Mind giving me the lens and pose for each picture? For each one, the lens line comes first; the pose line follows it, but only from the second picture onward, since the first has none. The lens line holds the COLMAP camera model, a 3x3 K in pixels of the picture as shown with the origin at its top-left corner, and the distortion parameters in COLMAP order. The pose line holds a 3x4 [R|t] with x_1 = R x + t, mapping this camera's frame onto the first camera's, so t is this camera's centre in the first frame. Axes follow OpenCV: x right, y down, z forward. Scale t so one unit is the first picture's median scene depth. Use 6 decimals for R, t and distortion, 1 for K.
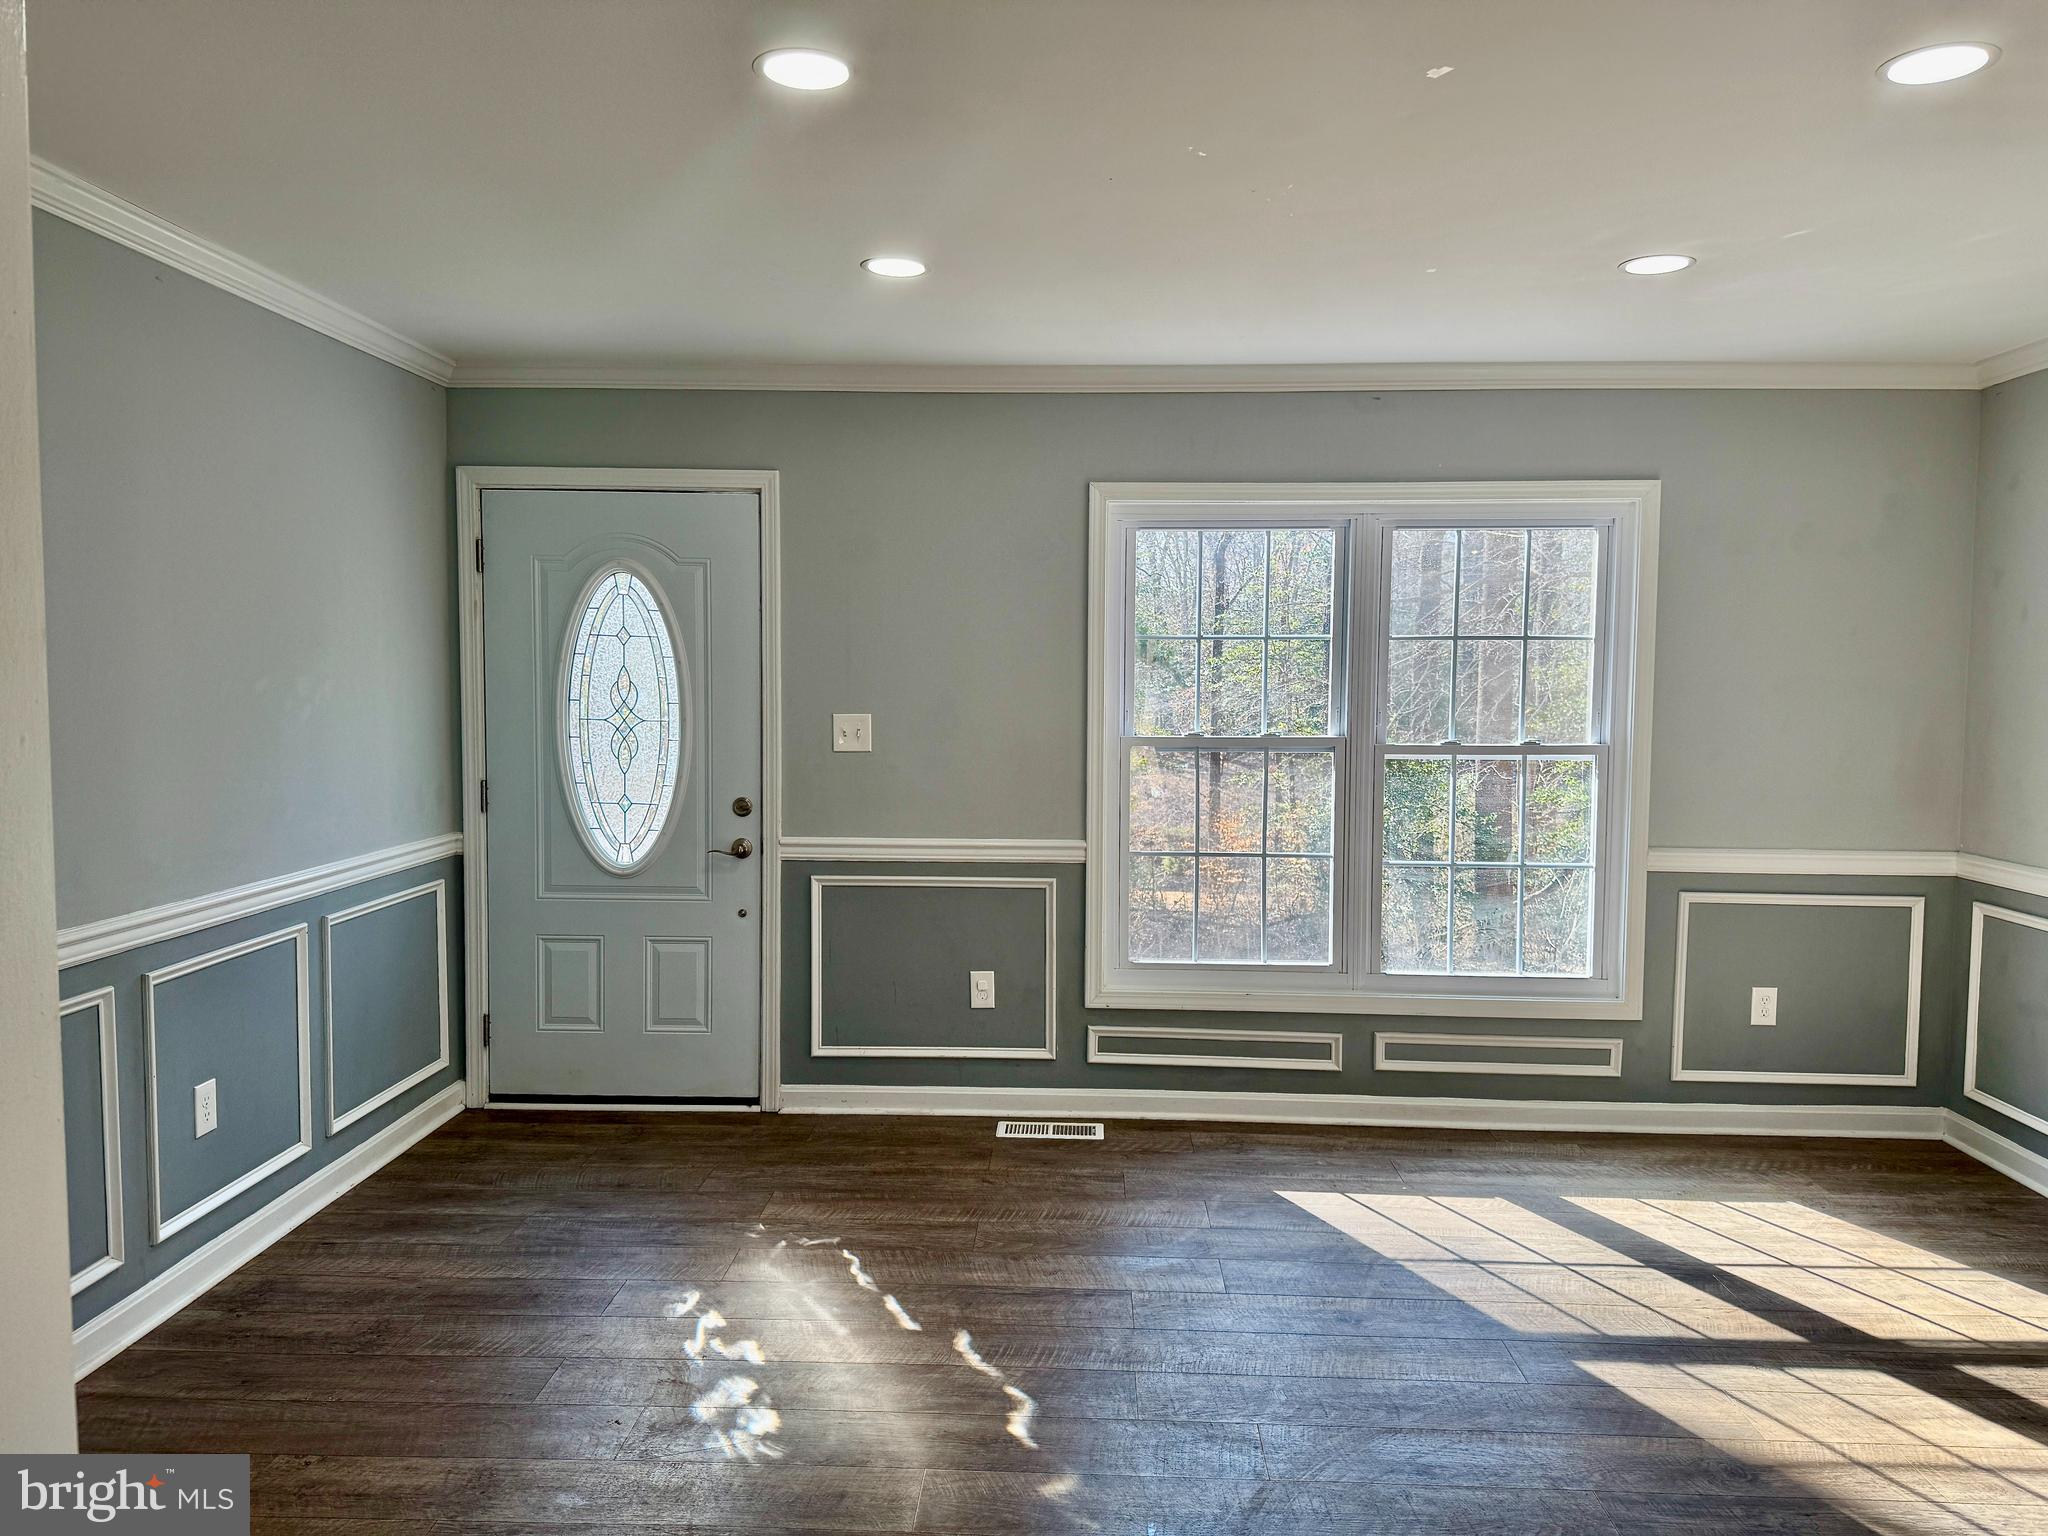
lens RADIAL K [[1425.5, 0, 1034.4], [0, 1425.5, 767.7], [0, 0, 1]] dist [0.102538, -0.143034]
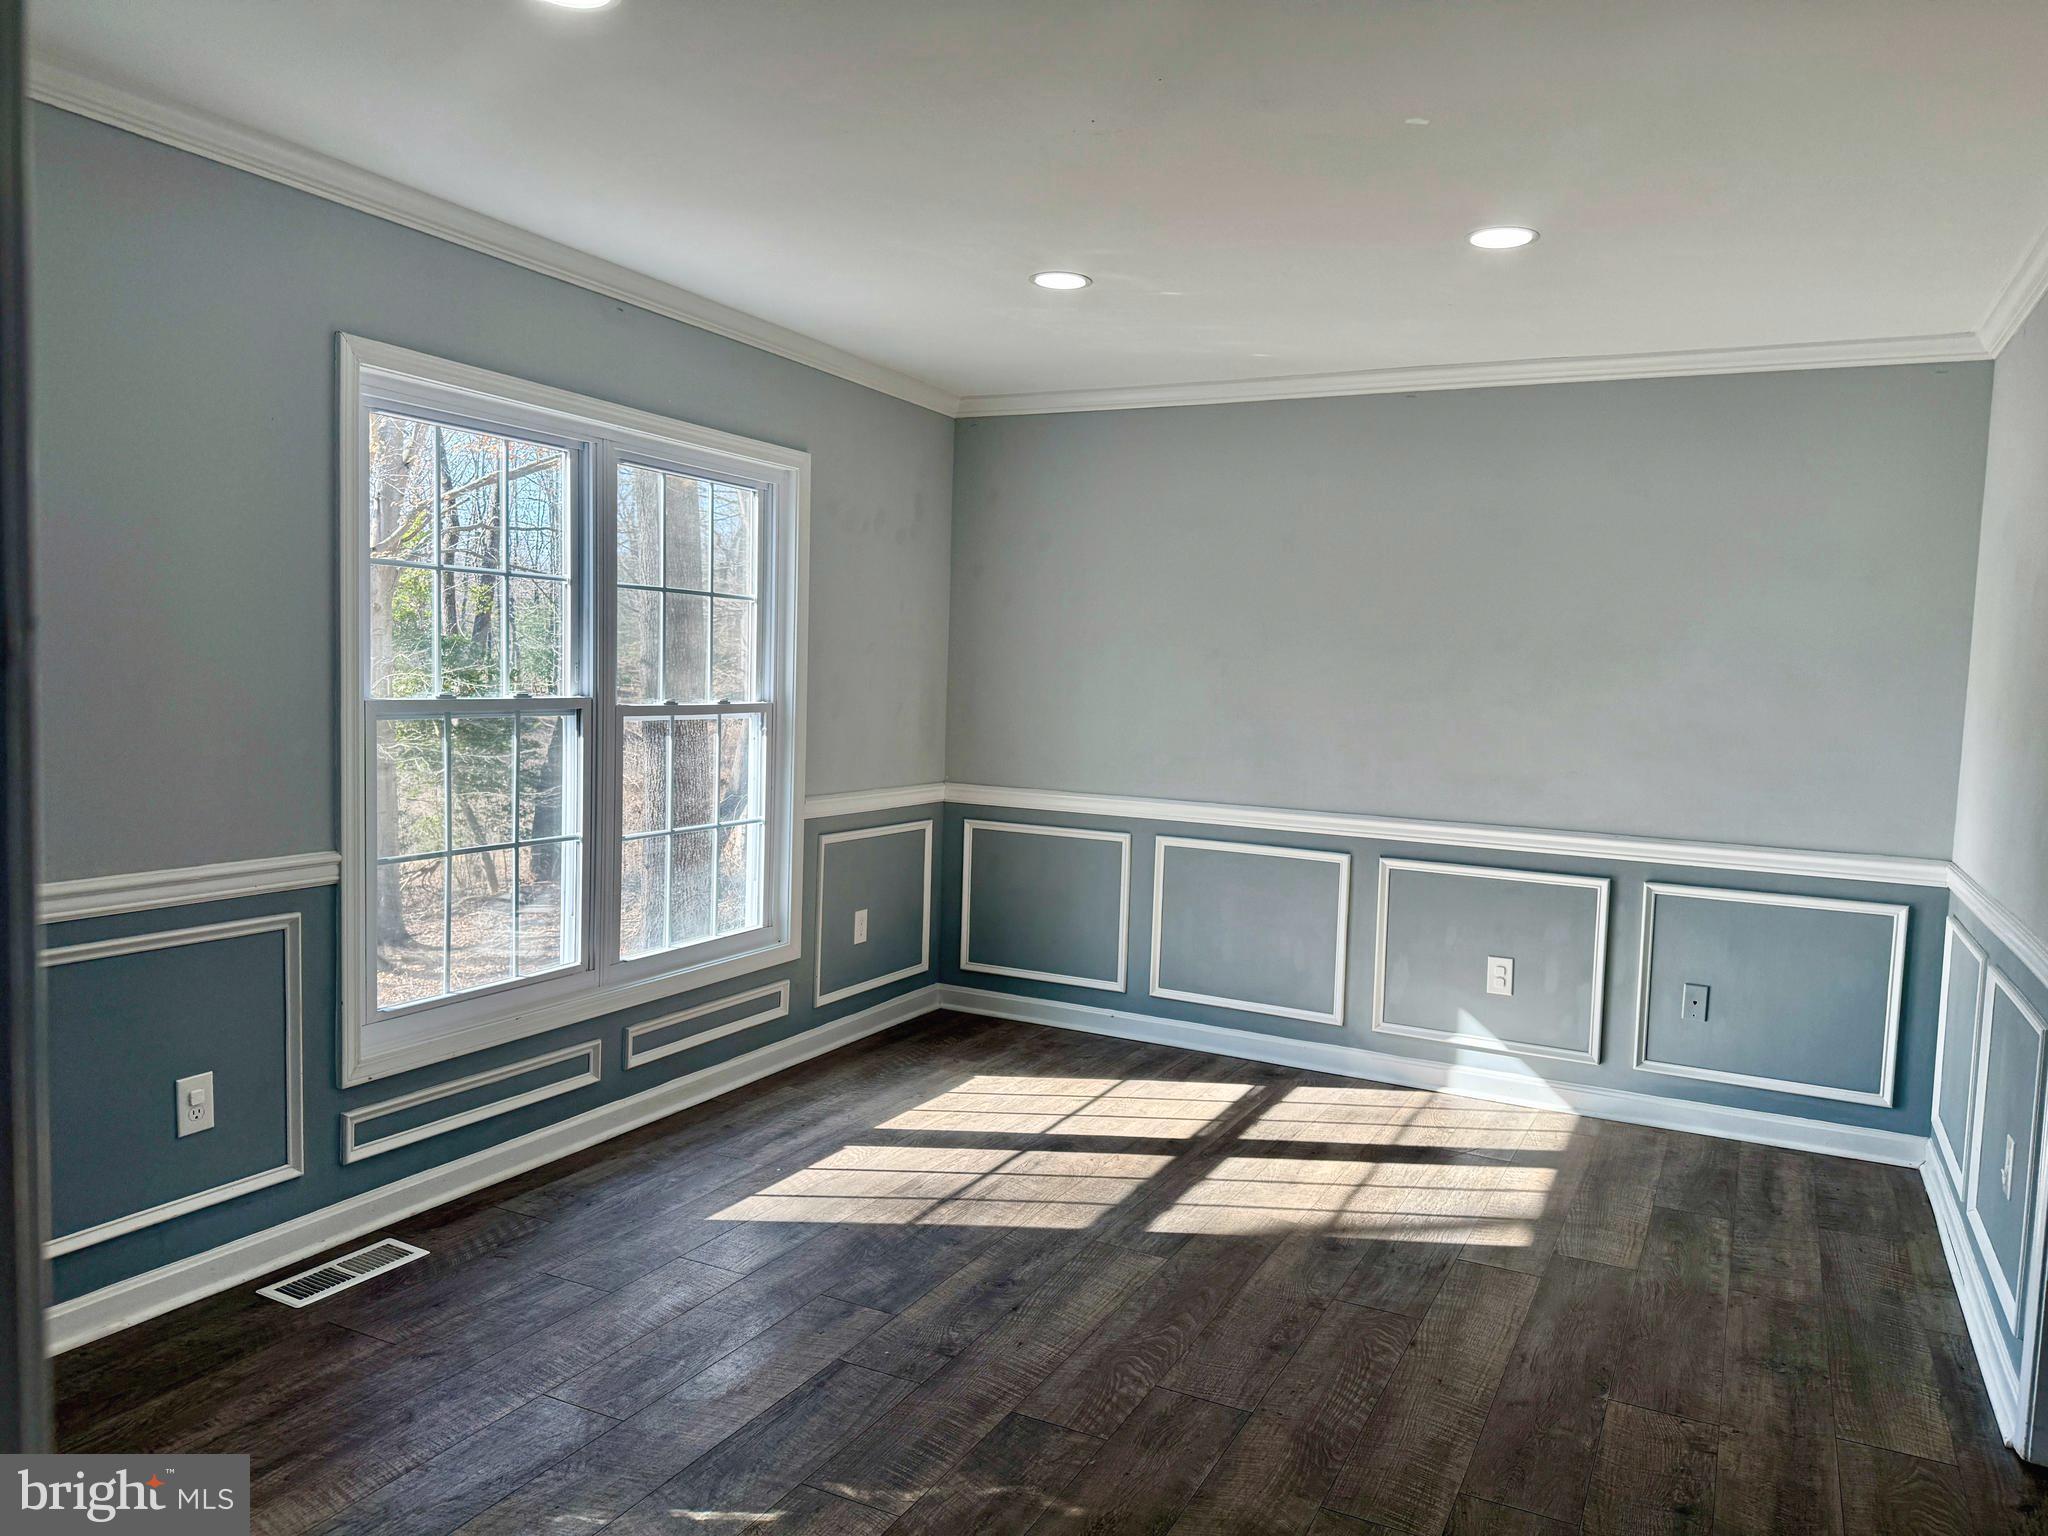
lens RADIAL K [[1428.8, 0, 1027.9], [0, 1428.8, 784.6], [0, 0, 1]] dist [0.092828, -0.109494]
pose [[0.417533, -0.069539, 0.905997, -0.470290], [0.026667, 0.997576, 0.064278, -0.018472], [-0.908270, -0.002678, 0.418375, 0.404225]]
